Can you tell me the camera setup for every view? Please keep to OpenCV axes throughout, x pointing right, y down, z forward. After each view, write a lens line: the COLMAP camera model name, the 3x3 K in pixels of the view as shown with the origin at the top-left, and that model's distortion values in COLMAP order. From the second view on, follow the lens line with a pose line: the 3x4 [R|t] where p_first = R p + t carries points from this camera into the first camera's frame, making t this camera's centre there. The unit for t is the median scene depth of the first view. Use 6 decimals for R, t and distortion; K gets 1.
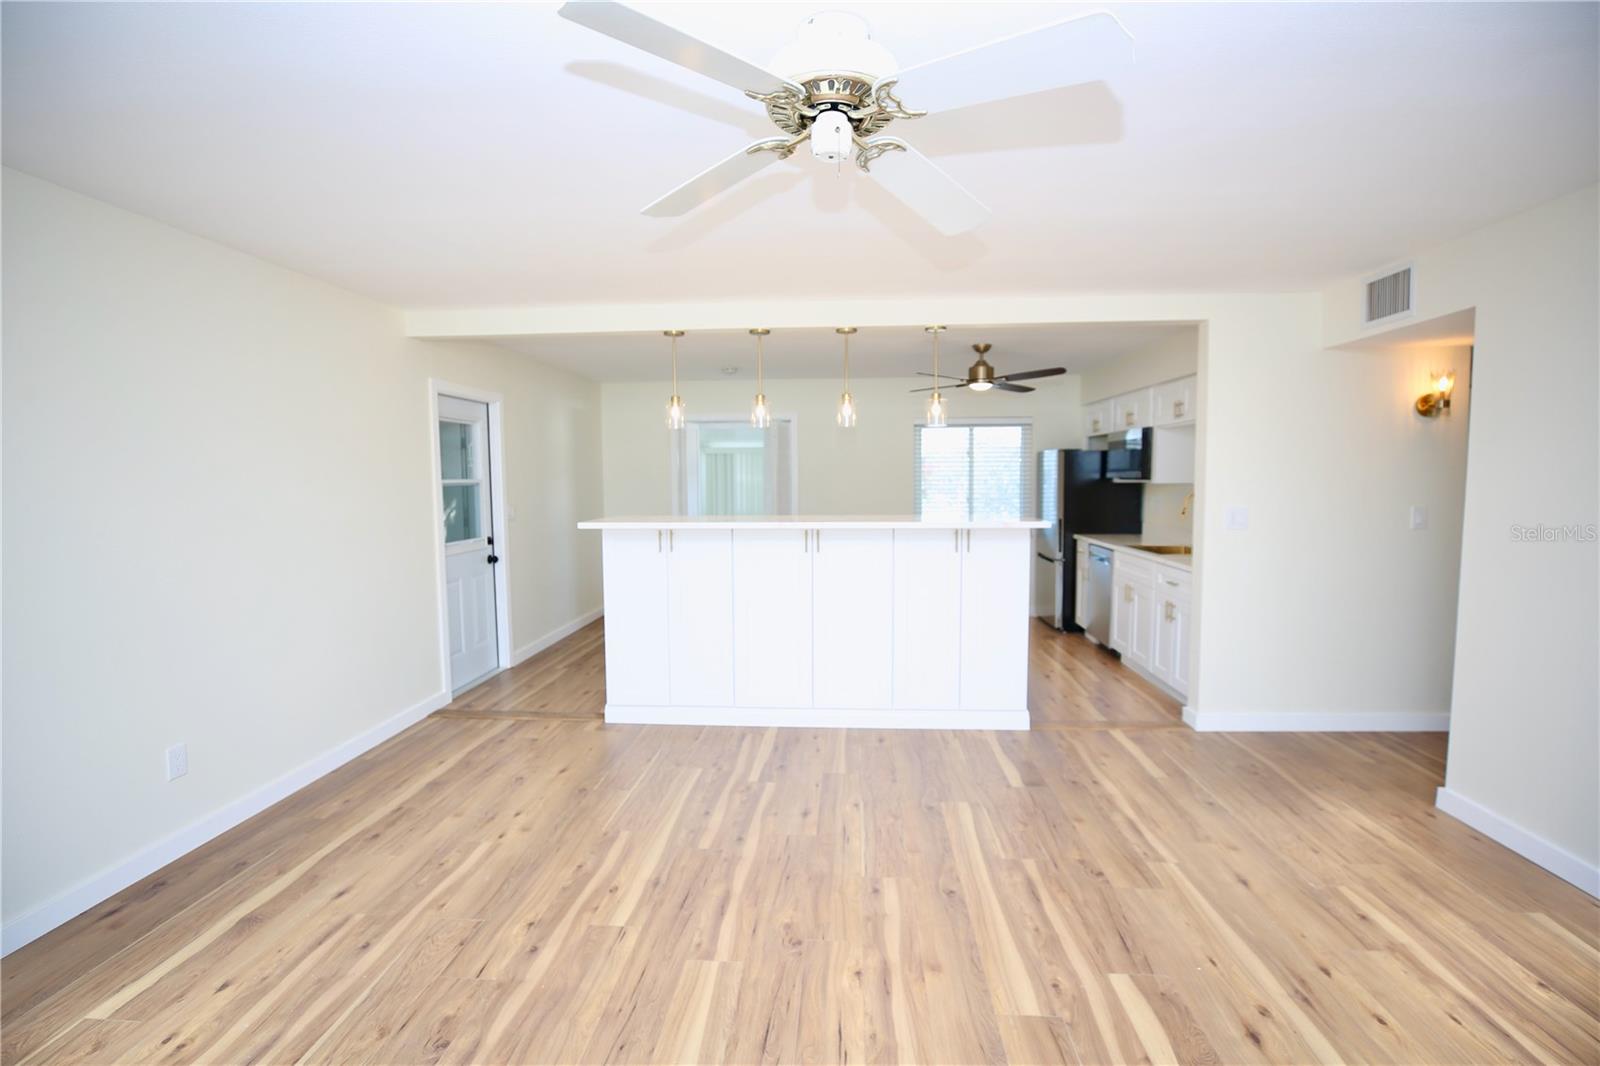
lens RADIAL K [[726.3, 0, 802.5], [0, 726.3, 530.7], [0, 0, 1]] dist [-0.040651, 0.010371]
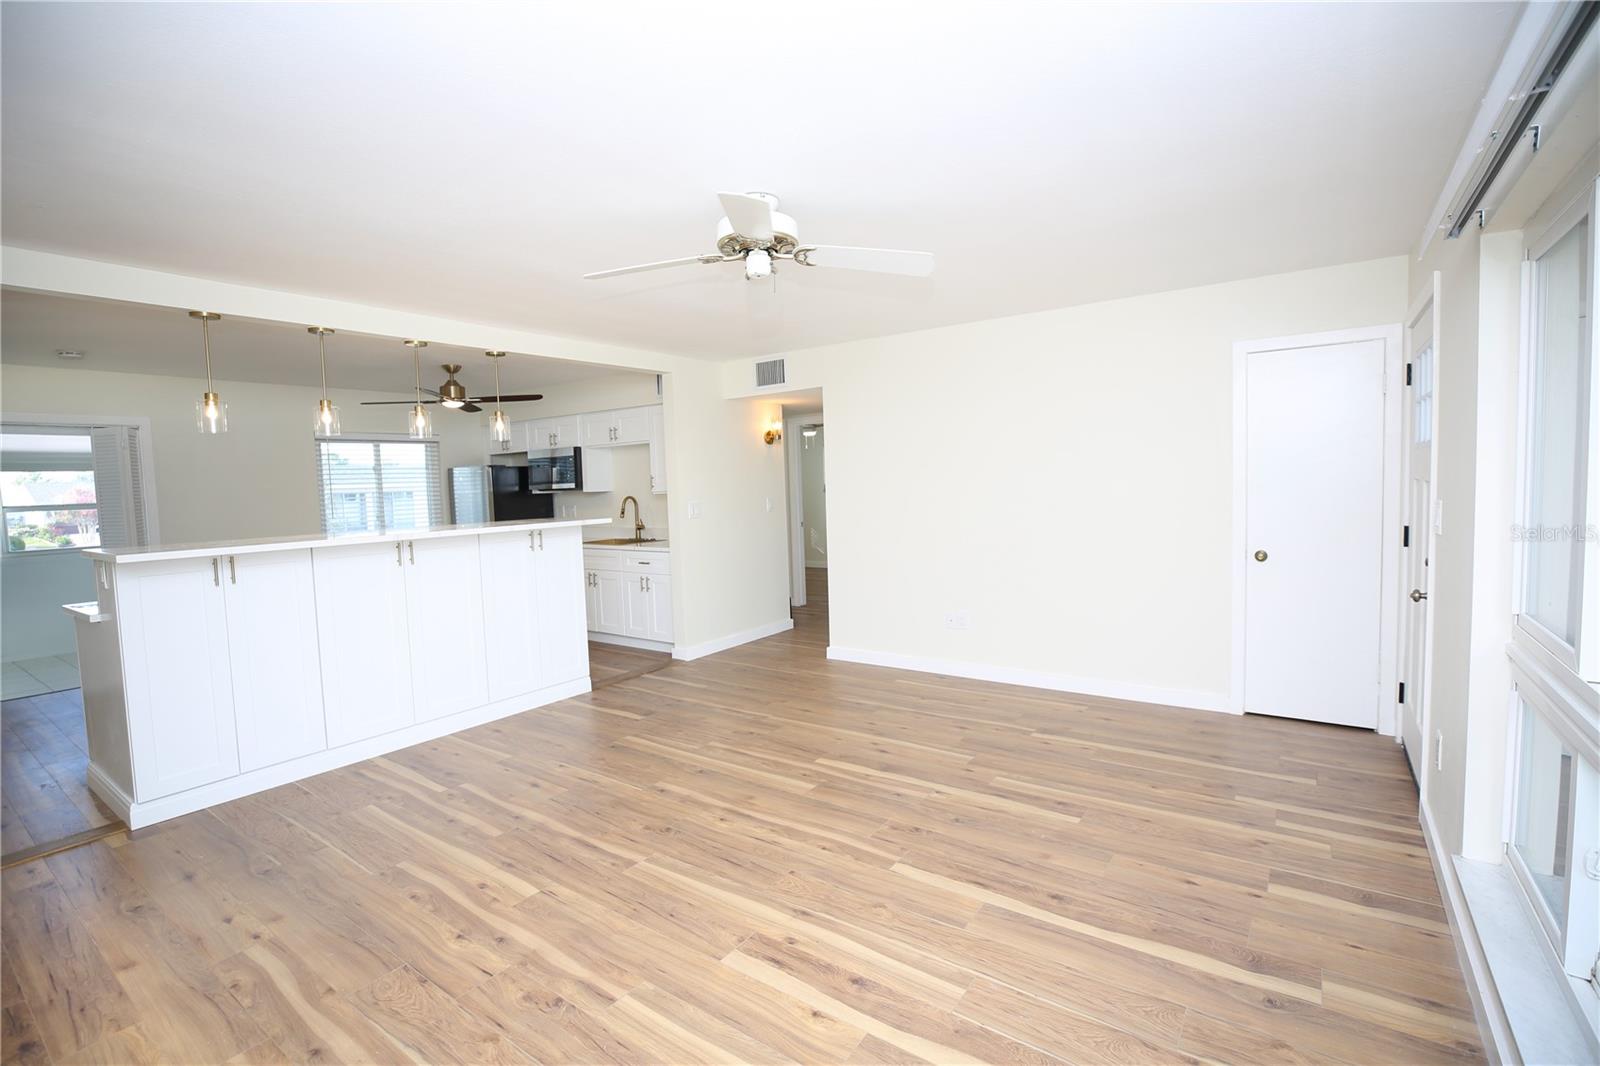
lens RADIAL K [[726.3, 0, 804.7], [0, 726.3, 532.3], [0, 0, 1]] dist [-0.040651, 0.010371]
pose [[0.521589, -0.069340, 0.850375, -0.701567], [0.093934, 0.995300, 0.023541, 0.018376], [-0.848010, 0.067600, 0.525651, 0.041212]]
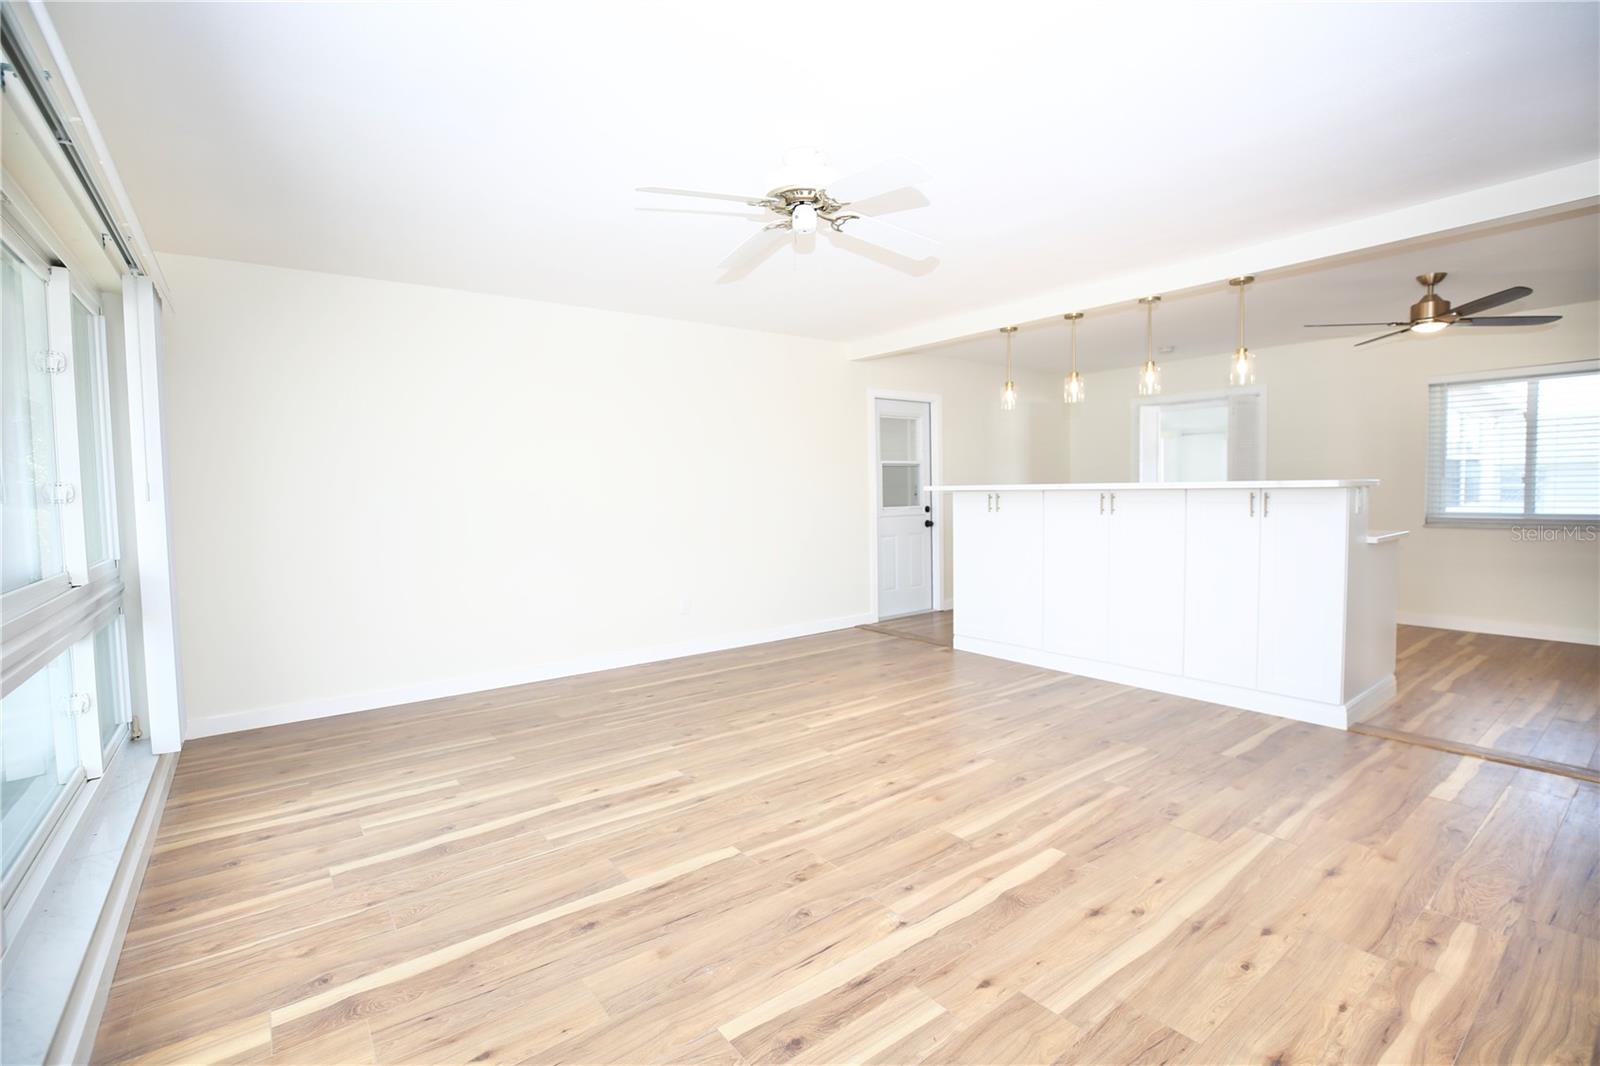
lens RADIAL K [[726.3, 0, 801.1], [0, 726.3, 533.6], [0, 0, 1]] dist [-0.040651, 0.010371]
pose [[0.660798, 0.041212, -0.749432, 0.682319], [-0.043118, 0.998927, 0.016913, 0.079306], [0.749324, 0.021138, 0.661866, -0.050907]]
